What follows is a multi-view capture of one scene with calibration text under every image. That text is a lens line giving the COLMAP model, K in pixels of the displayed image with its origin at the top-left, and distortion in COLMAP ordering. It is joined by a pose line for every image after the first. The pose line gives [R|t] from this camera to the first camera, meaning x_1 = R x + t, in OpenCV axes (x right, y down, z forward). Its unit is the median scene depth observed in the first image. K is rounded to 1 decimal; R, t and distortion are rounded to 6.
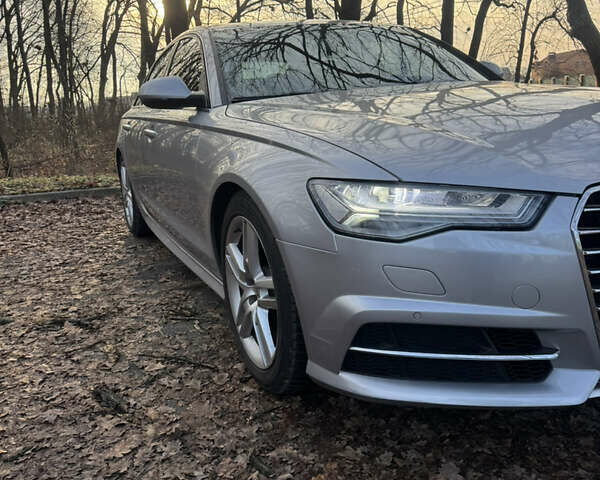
lens RADIAL K [[561.6, 0, 300.0], [0, 561.6, 240.0], [0, 0, 1]] dist [0.166110, -0.327068]
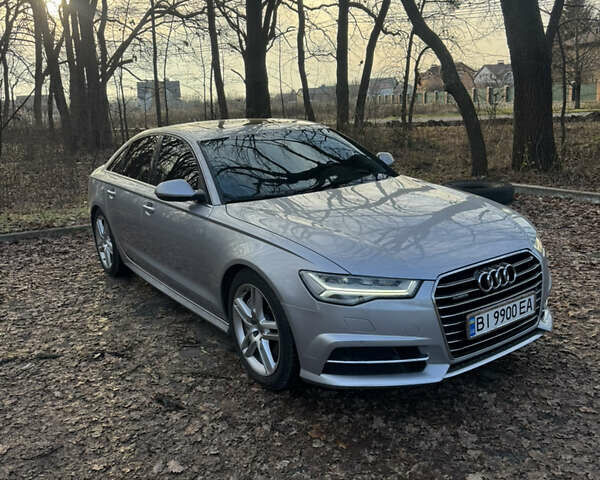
lens RADIAL K [[561.6, 0, 300.0], [0, 561.6, 240.0], [0, 0, 1]] dist [0.166110, -0.327068]
pose [[0.984622, -0.033993, 0.171362, -0.232589], [0.034677, 0.999398, -0.000994, -0.161795], [-0.171225, 0.006921, 0.985208, -0.641510]]
